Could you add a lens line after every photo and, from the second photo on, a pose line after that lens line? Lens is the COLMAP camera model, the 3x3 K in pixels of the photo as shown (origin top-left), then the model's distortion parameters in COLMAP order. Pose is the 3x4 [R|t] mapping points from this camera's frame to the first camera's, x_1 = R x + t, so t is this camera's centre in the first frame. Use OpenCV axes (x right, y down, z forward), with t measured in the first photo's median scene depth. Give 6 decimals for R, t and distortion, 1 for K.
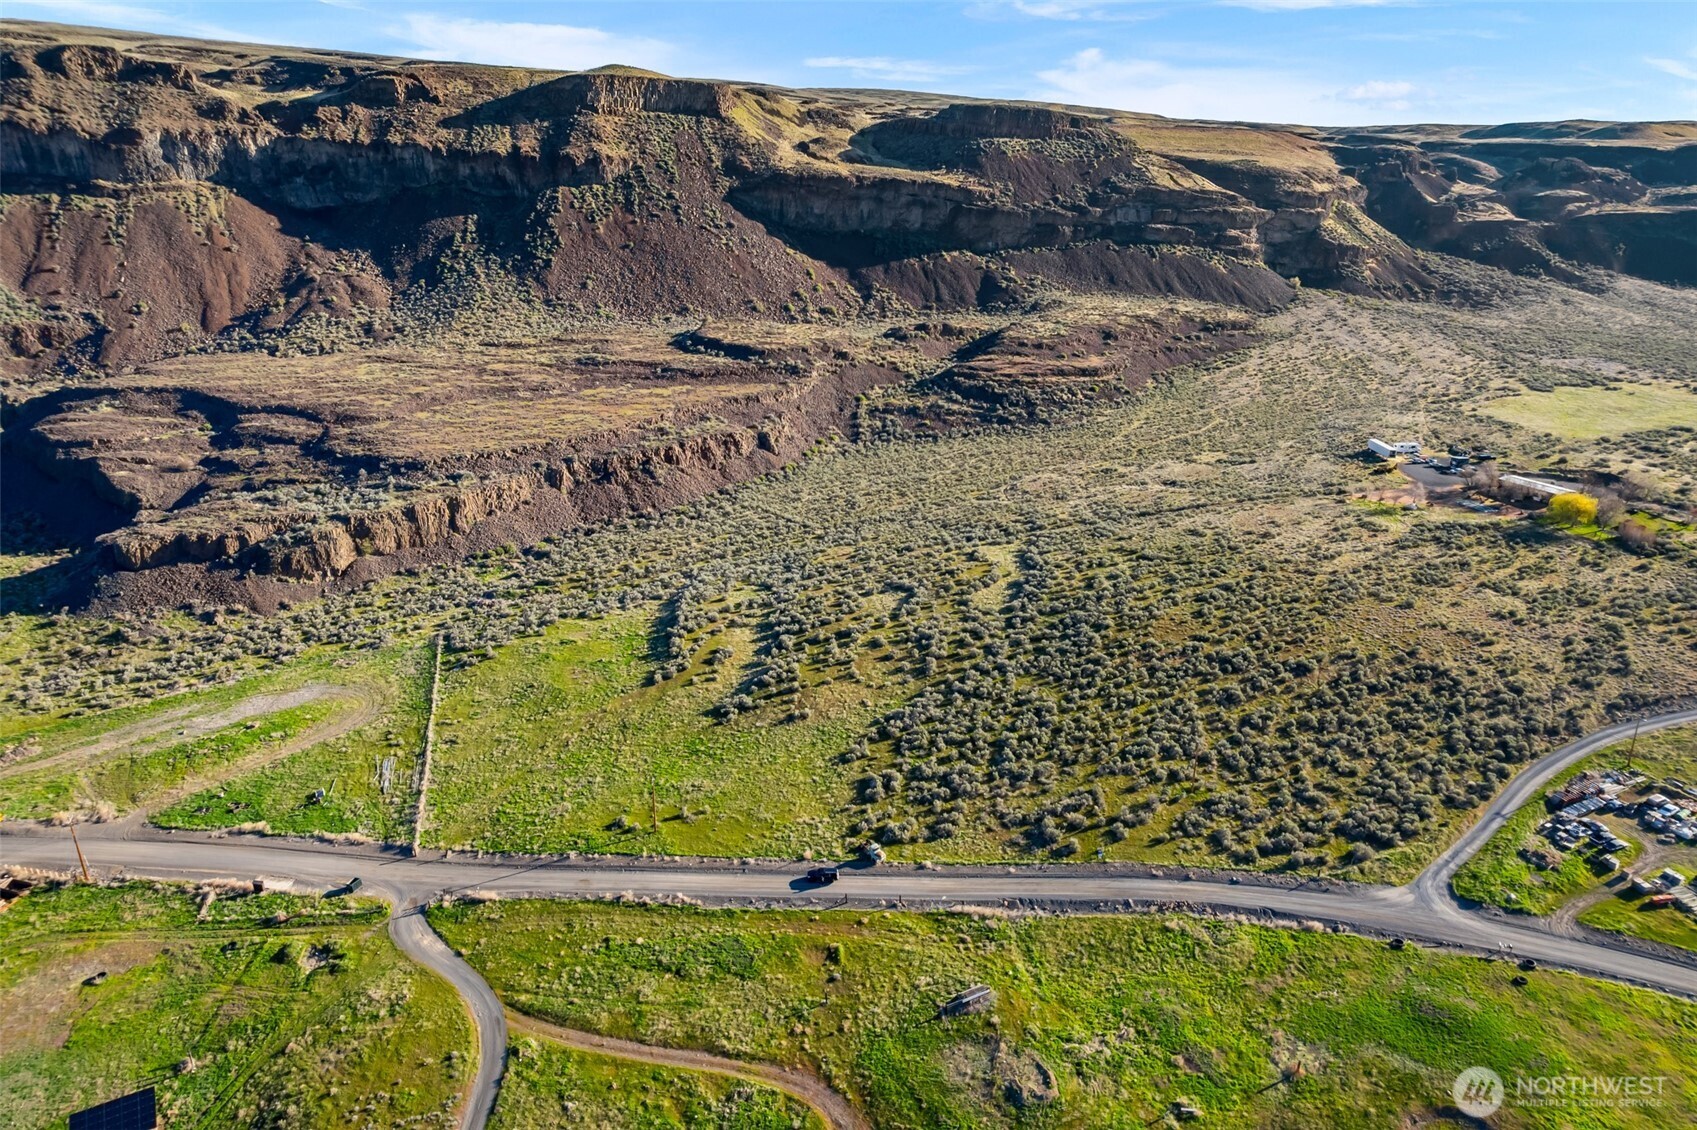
lens RADIAL K [[1068.9, 0, 848.5], [0, 1068.9, 565.0], [0, 0, 1]] dist [-0.083952, 0.072085]
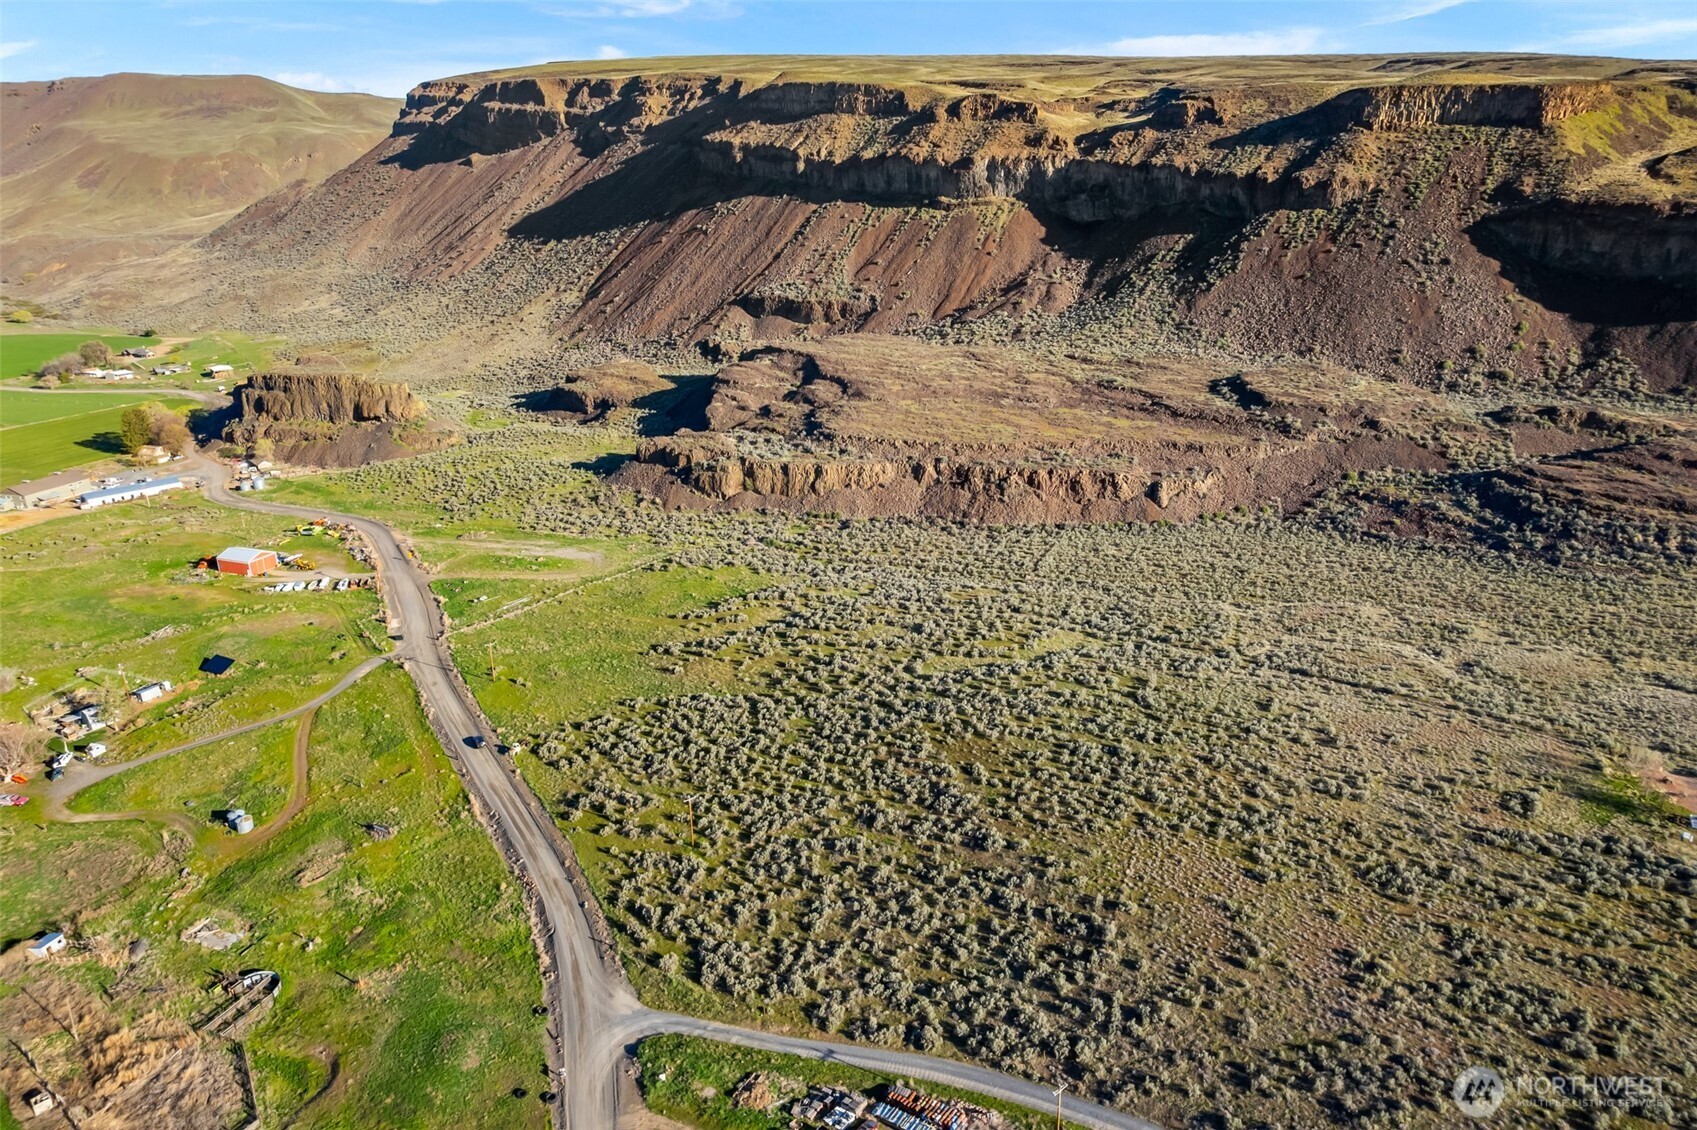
lens RADIAL K [[1119.7, 0, 848.5], [0, 1119.7, 565.0], [0, 0, 1]] dist [-0.075352, 0.051841]
pose [[0.533736, 0.267969, -0.802072, 0.493434], [-0.281060, 0.950760, 0.130614, -0.090808], [0.797578, 0.155717, 0.582770, 0.194794]]
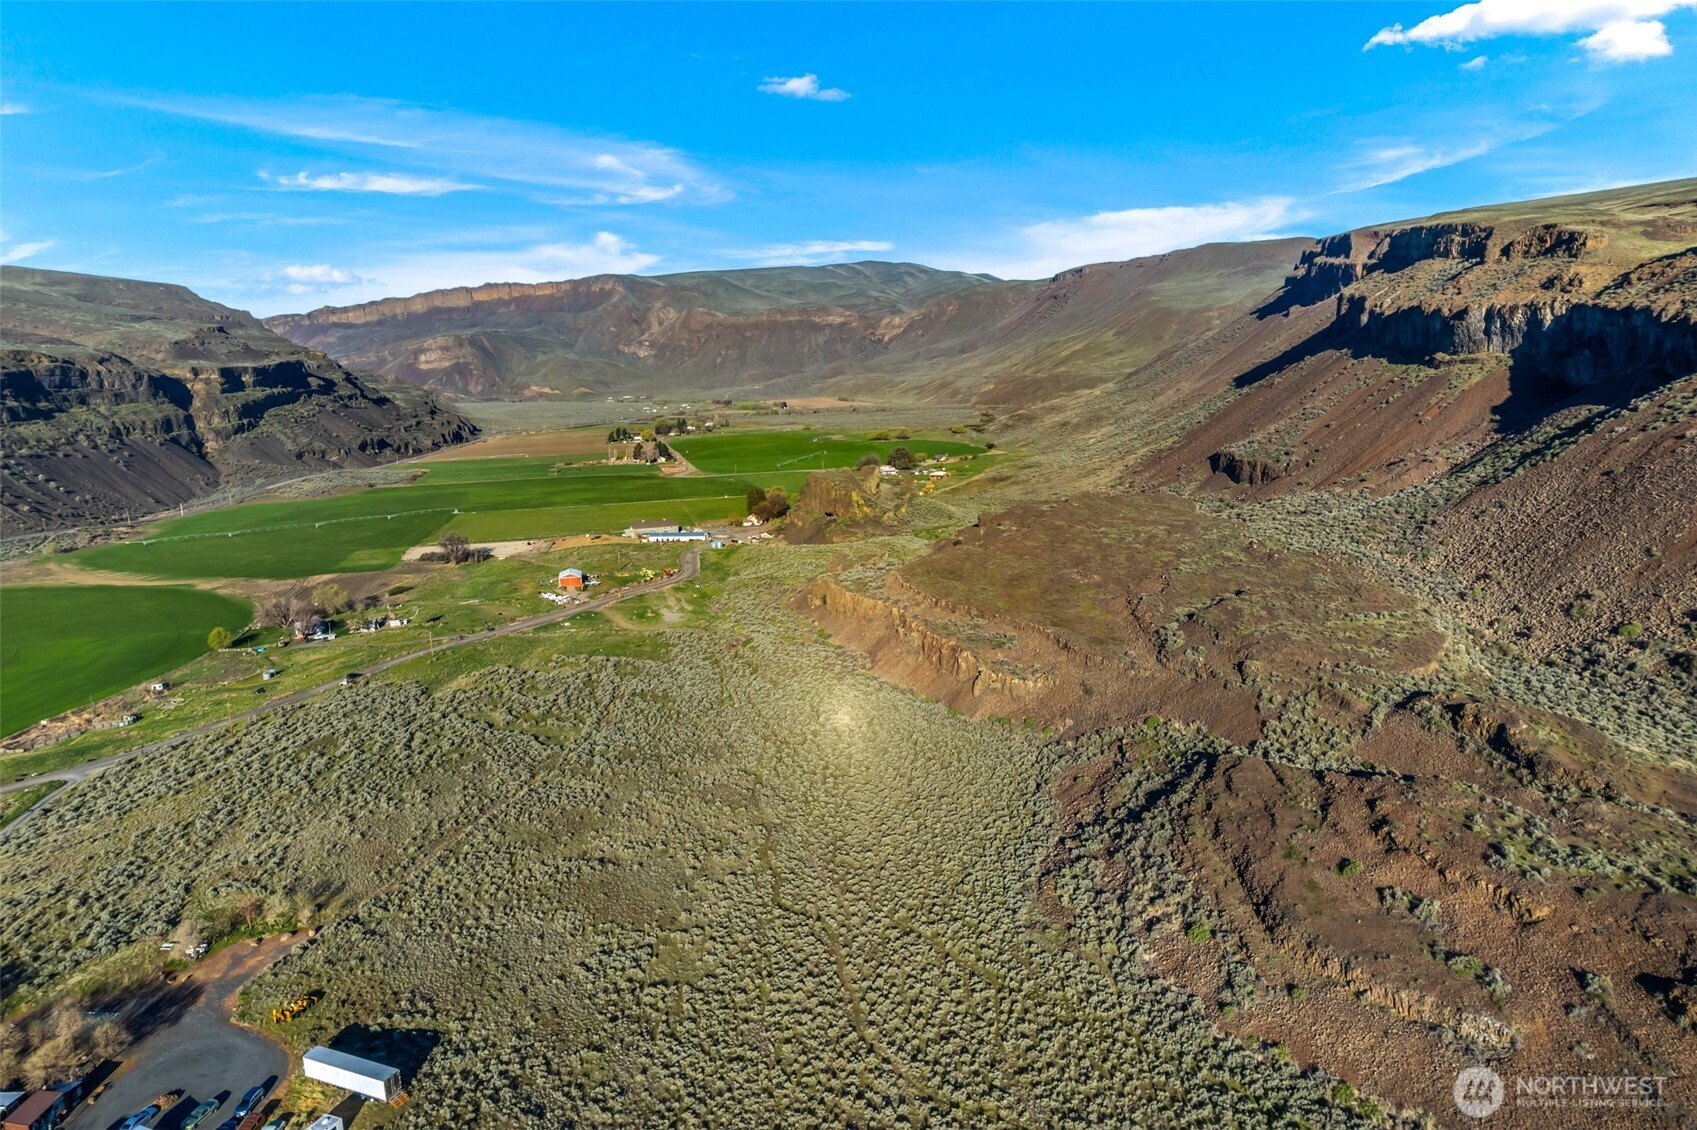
lens RADIAL K [[1068.9, 0, 848.5], [0, 1068.9, 565.0], [0, 0, 1]] dist [-0.083952, 0.072085]
pose [[-0.392683, 0.191156, -0.899589, 0.600895], [-0.292091, 0.901592, 0.319084, -0.373360], [0.872057, 0.388060, -0.298205, 0.967357]]
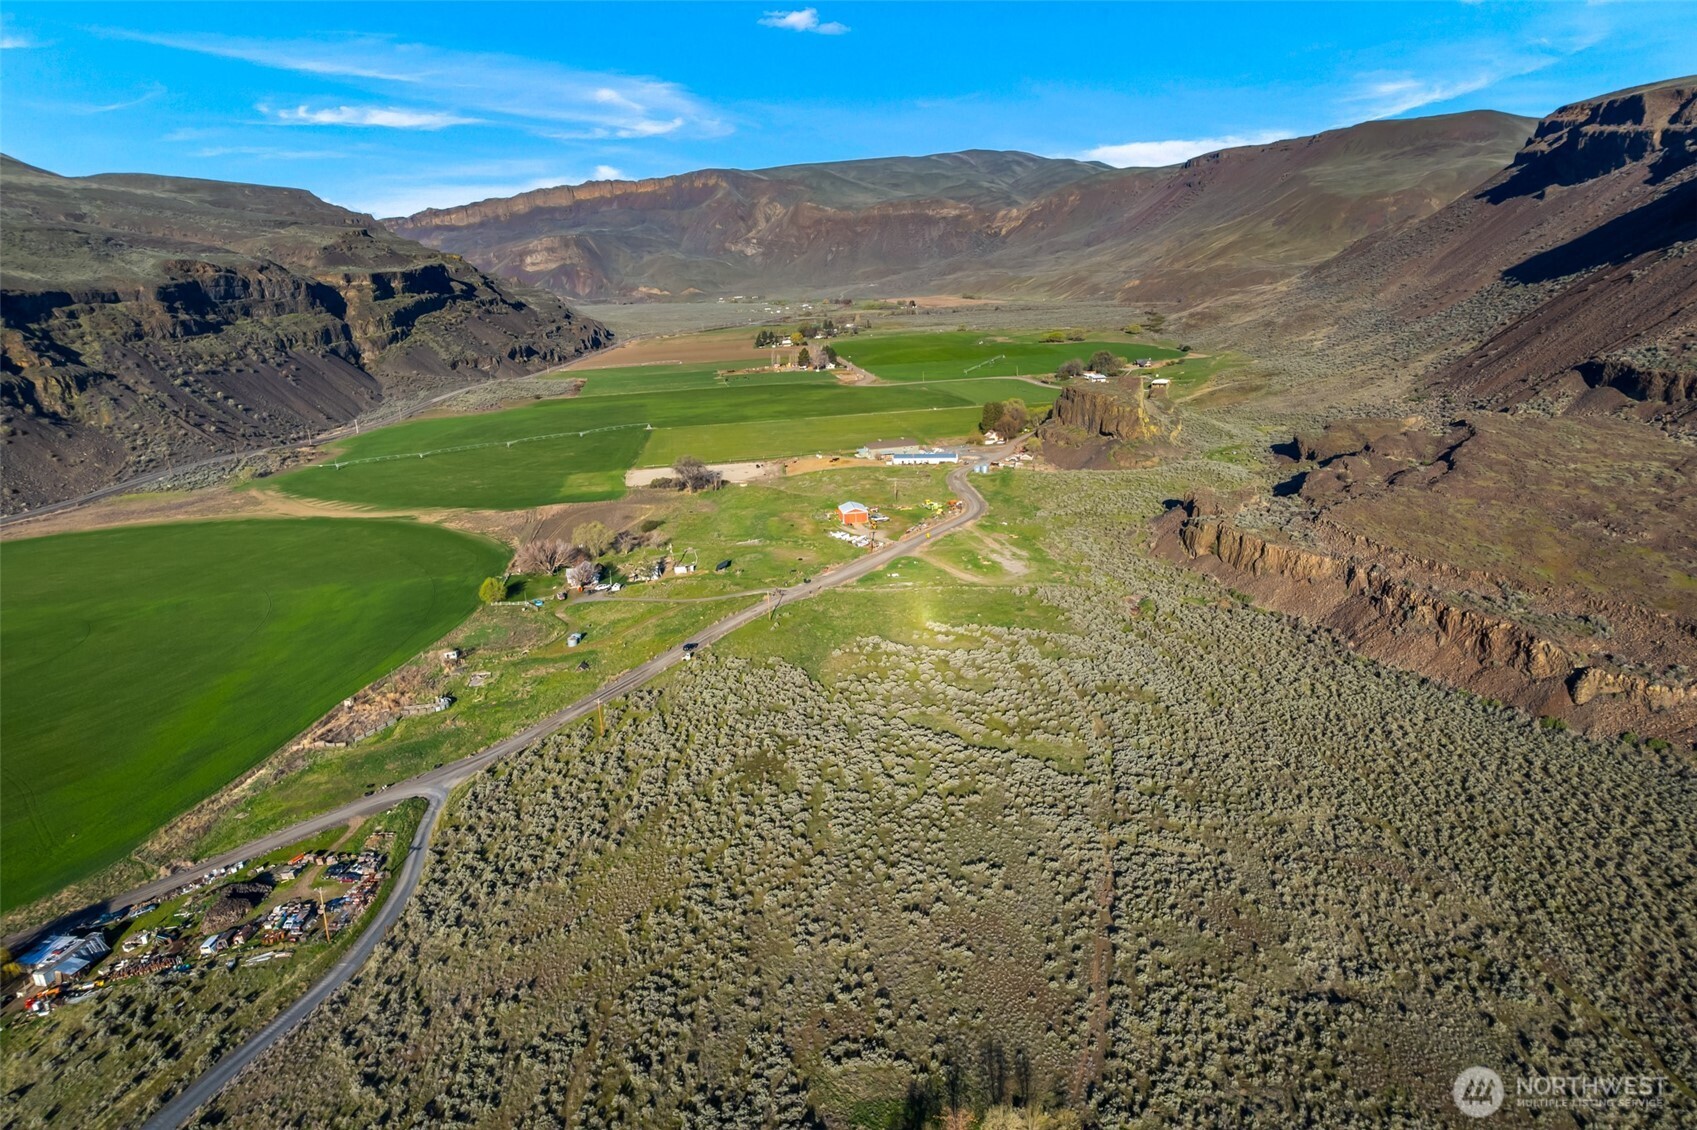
lens RADIAL K [[1068.9, 0, 848.5], [0, 1068.9, 565.0], [0, 0, 1]] dist [-0.083952, 0.072085]
pose [[-0.461439, 0.271752, -0.844527, 0.548407], [-0.264590, 0.866455, 0.423377, -0.278892], [0.846798, 0.418816, -0.327913, 0.686370]]
